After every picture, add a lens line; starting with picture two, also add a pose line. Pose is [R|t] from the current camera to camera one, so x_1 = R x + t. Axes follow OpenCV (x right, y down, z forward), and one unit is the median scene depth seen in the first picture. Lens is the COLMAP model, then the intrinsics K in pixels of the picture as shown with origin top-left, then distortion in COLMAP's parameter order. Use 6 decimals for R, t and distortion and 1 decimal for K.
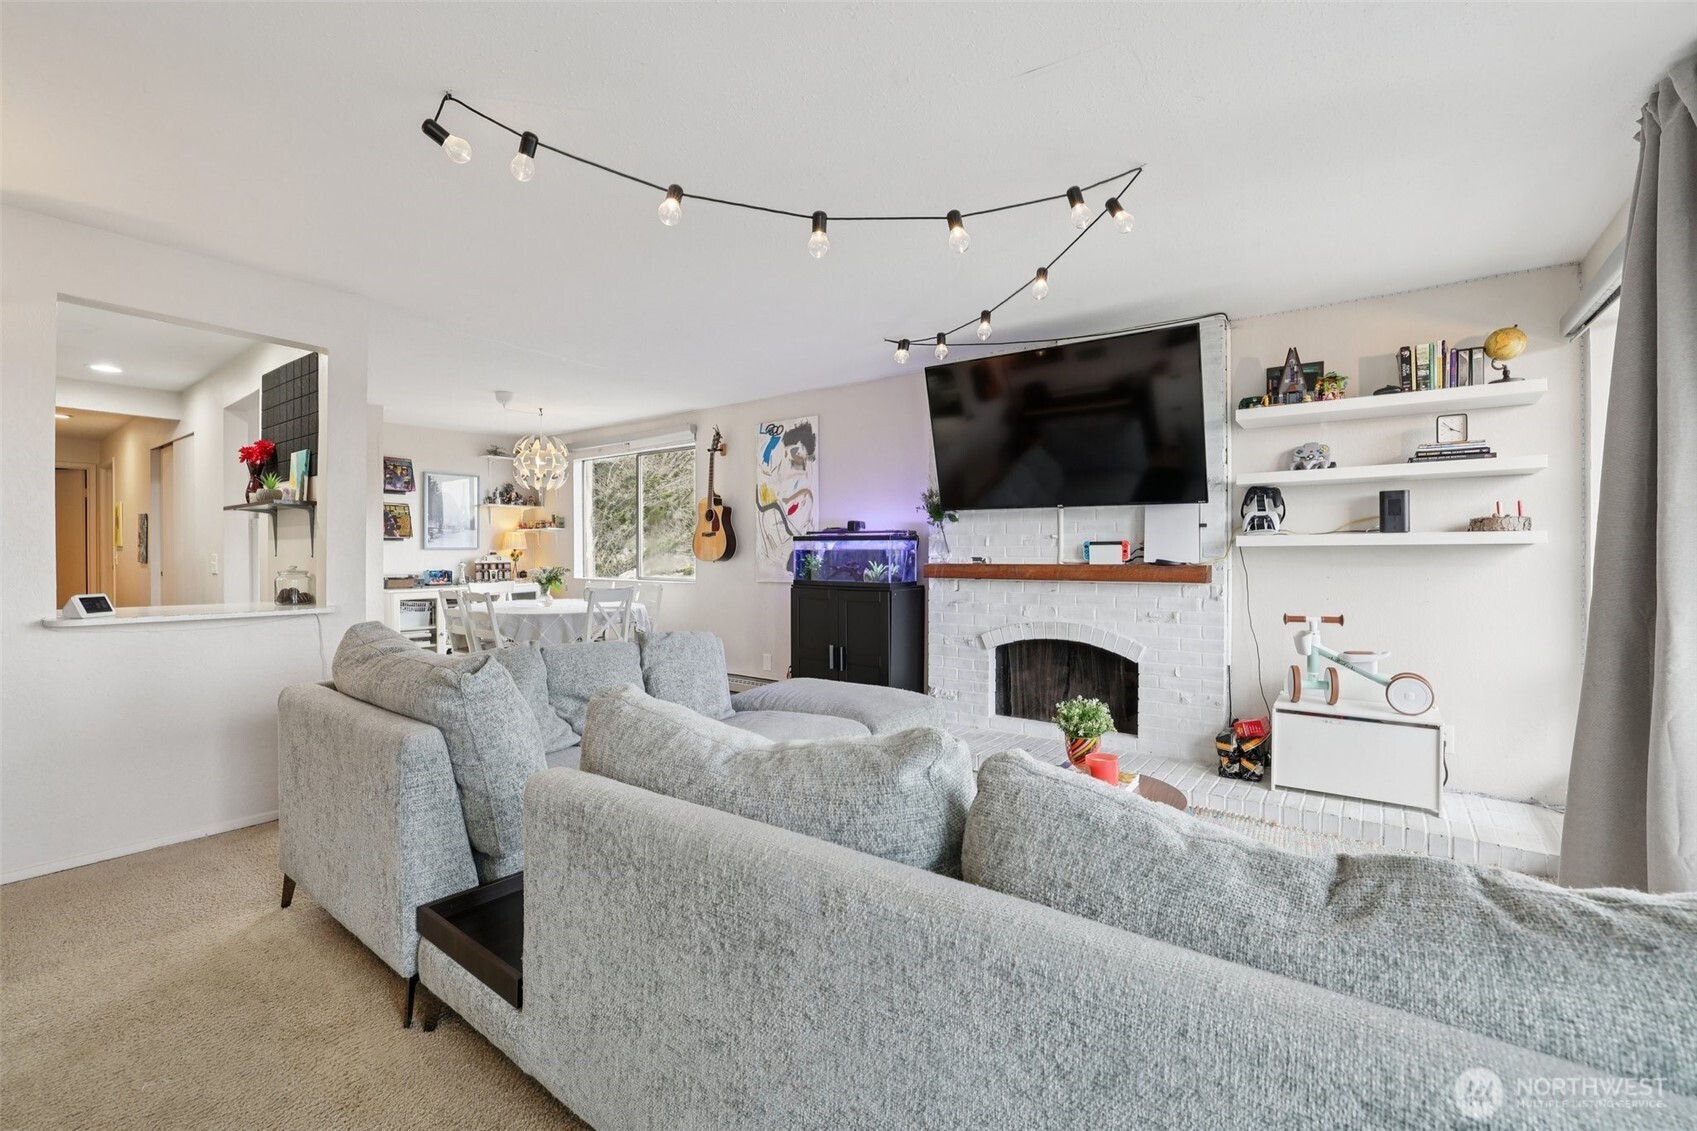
lens RADIAL K [[735.0, 0, 837.1], [0, 735.0, 557.3], [0, 0, 1]] dist [-0.043018, 0.015211]
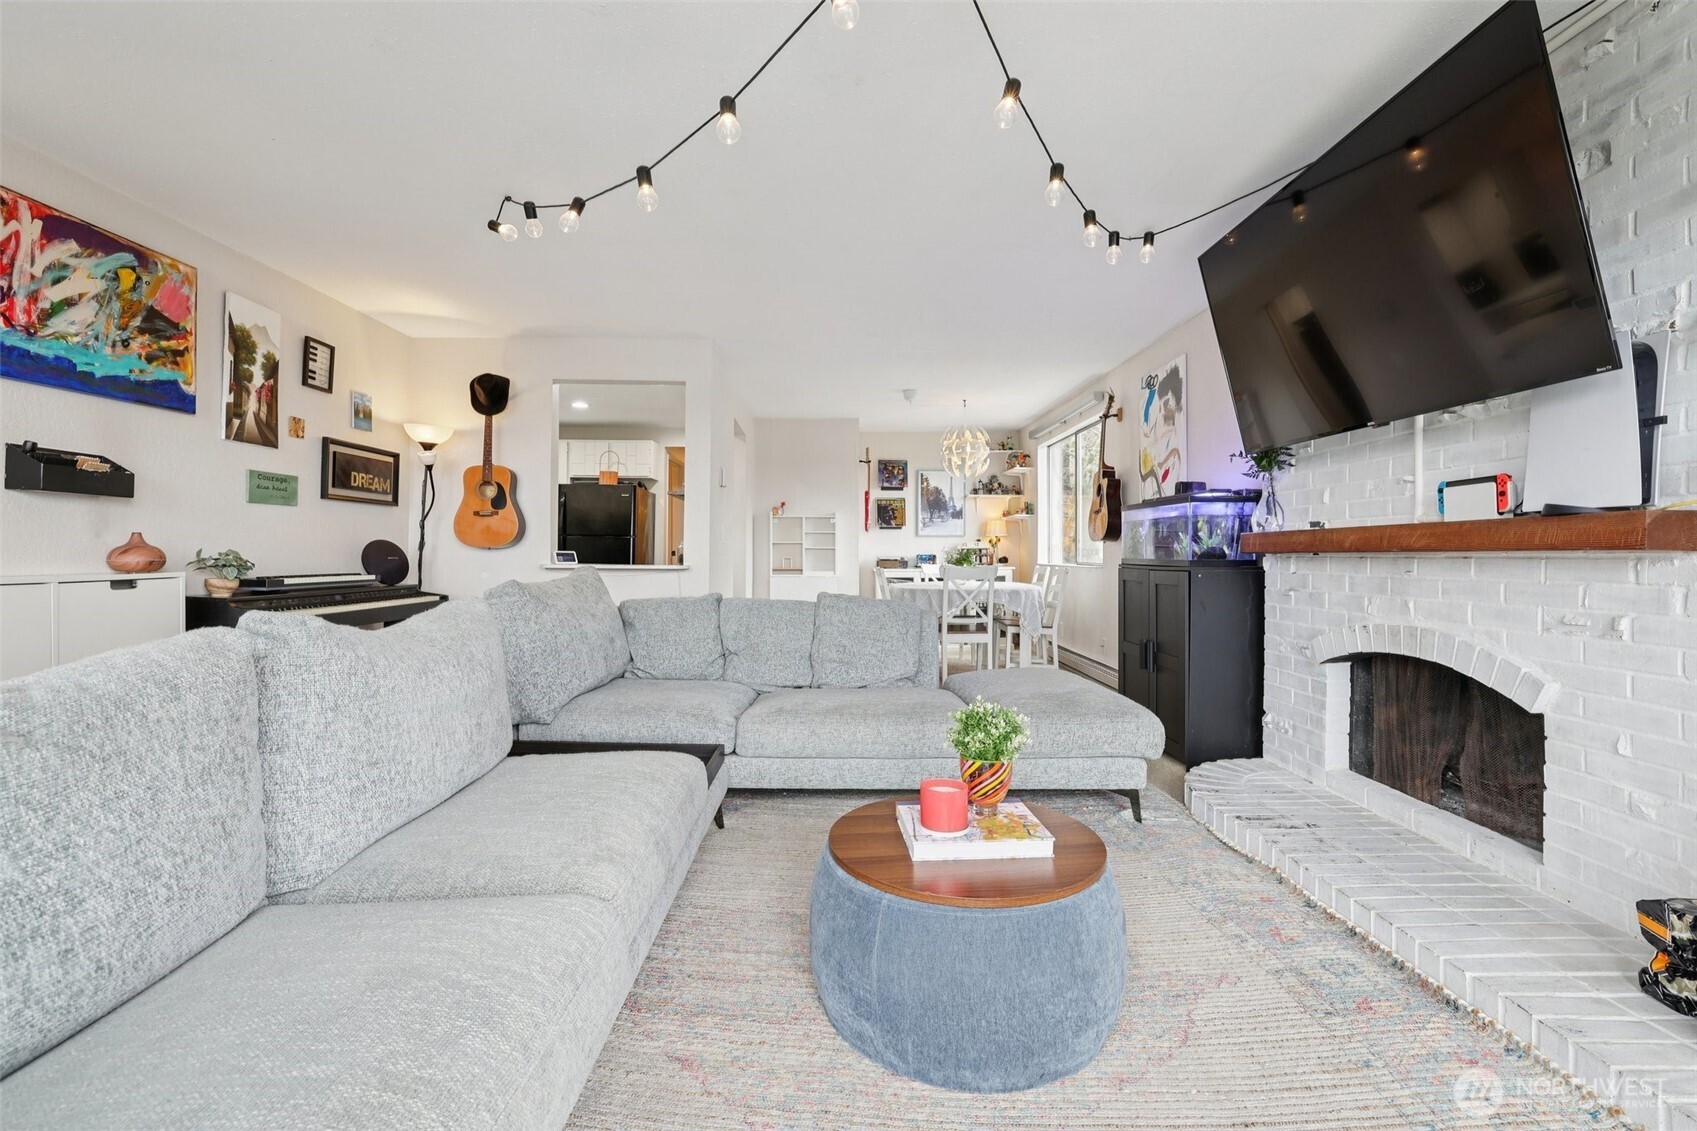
lens RADIAL K [[735.0, 0, 835.5], [0, 735.0, 553.5], [0, 0, 1]] dist [-0.043018, 0.015211]
pose [[0.607215, 0.003579, -0.794530, 0.355210], [-0.012447, 0.999910, -0.005008, 0.029614], [0.794440, 0.012931, 0.607205, 0.218210]]
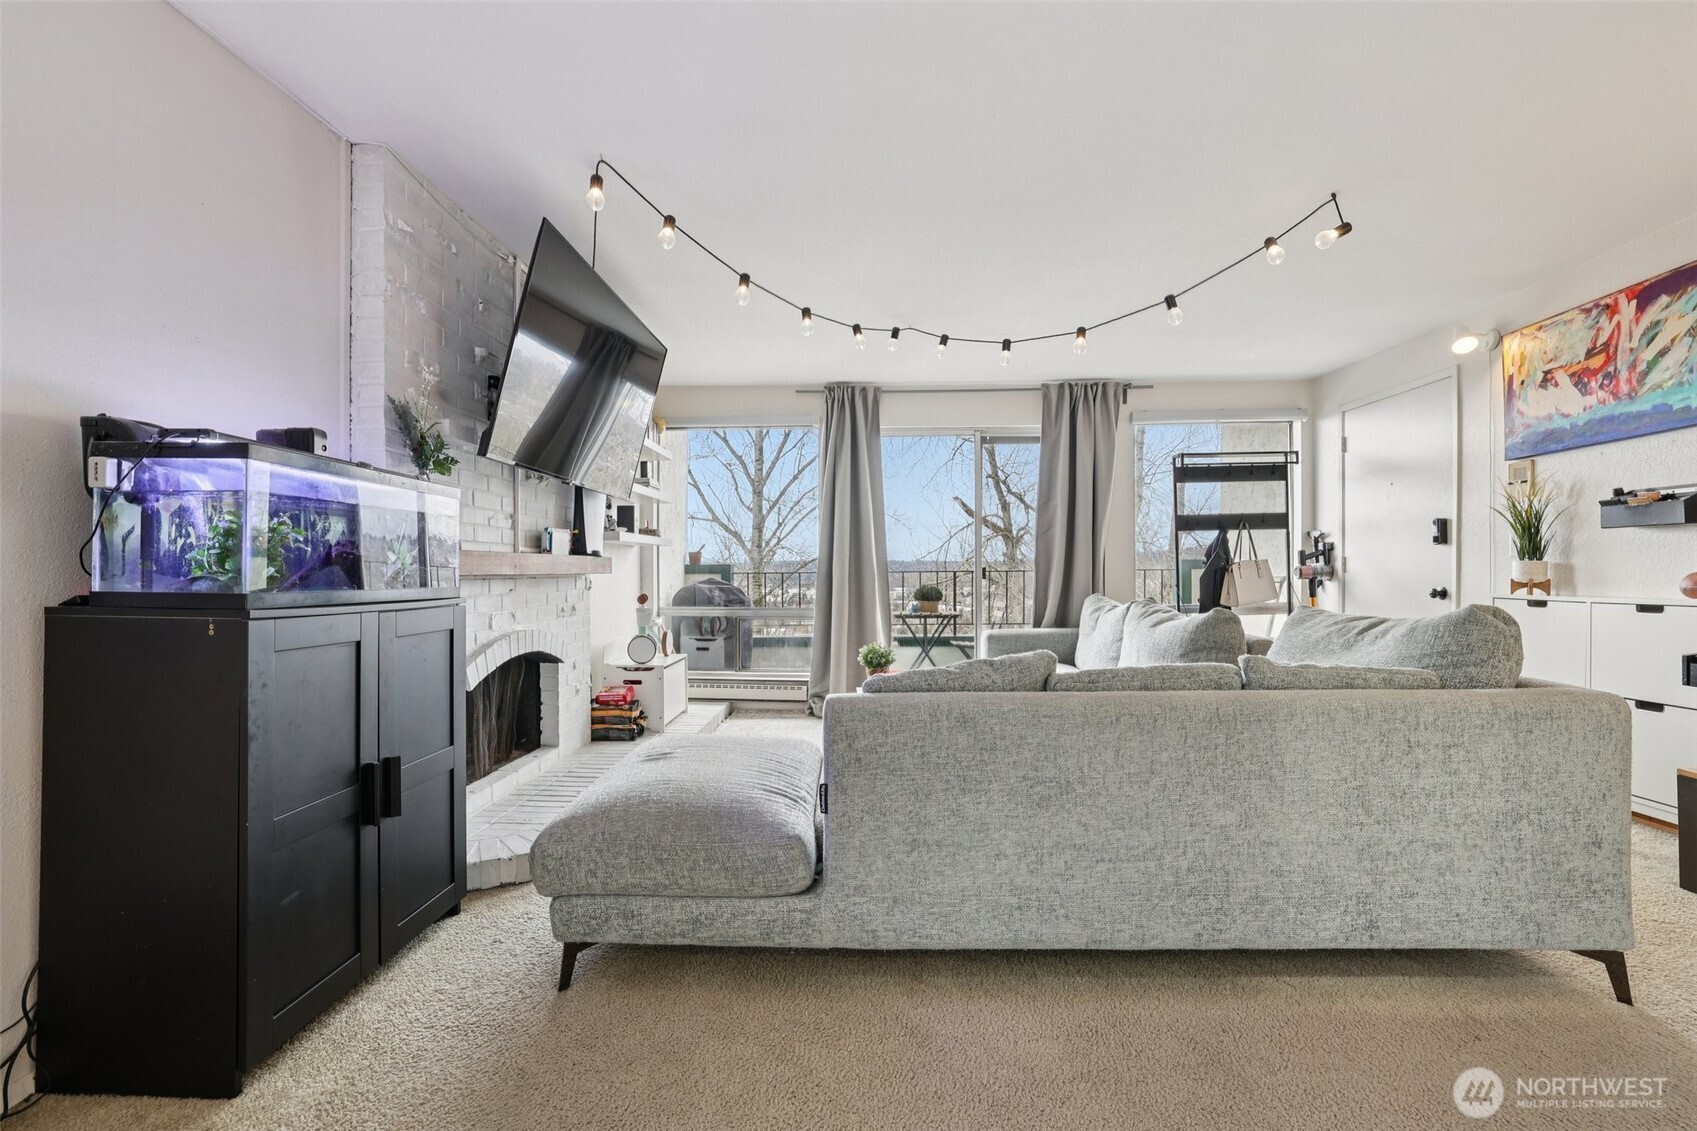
lens RADIAL K [[735.0, 0, 846.4], [0, 735.0, 576.2], [0, 0, 1]] dist [-0.043018, 0.015211]
pose [[-0.584258, -0.003698, 0.811559, -0.375204], [0.008926, 0.999900, 0.010982, 0.020255], [-0.811519, 0.013660, -0.584167, 0.866635]]
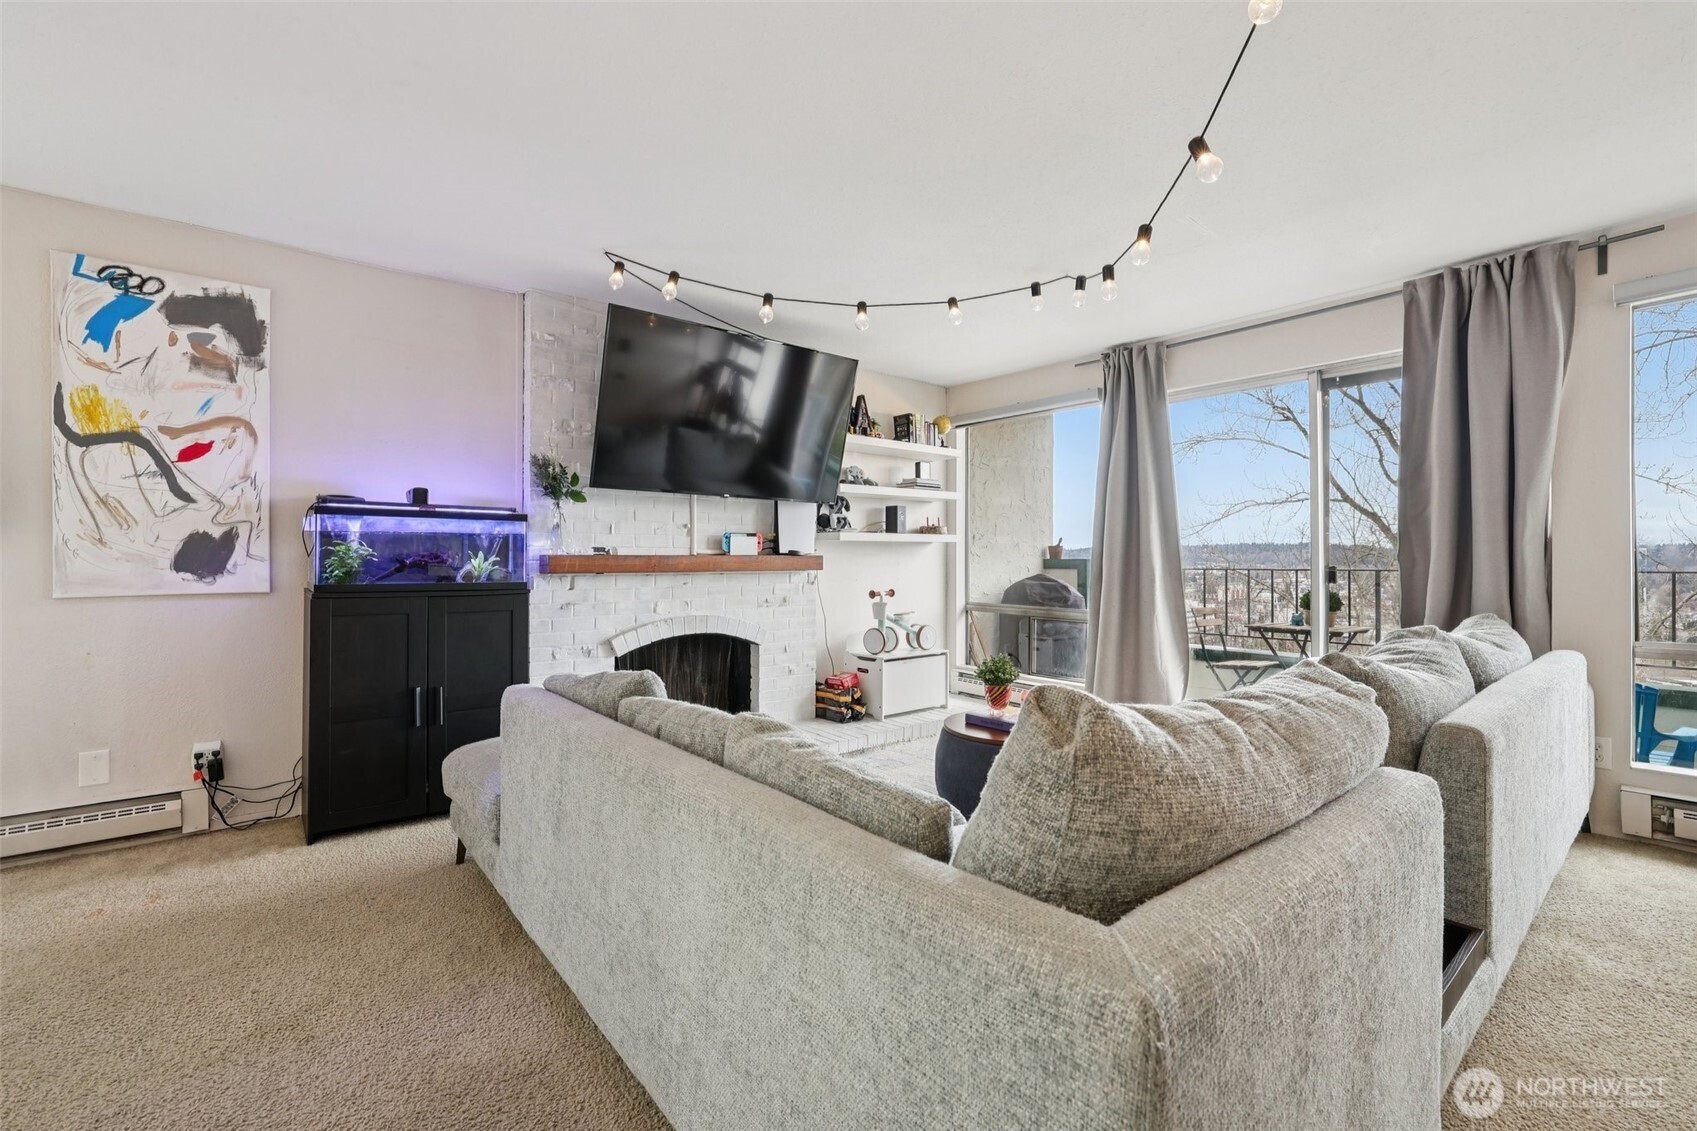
lens RADIAL K [[735.0, 0, 844.8], [0, 735.0, 558.5], [0, 0, 1]] dist [-0.043018, 0.015211]
pose [[0.230447, 0.000455, 0.973085, -0.436783], [0.003528, 0.999993, -0.001303, 0.011684], [-0.973078, 0.003734, 0.230444, 0.436716]]
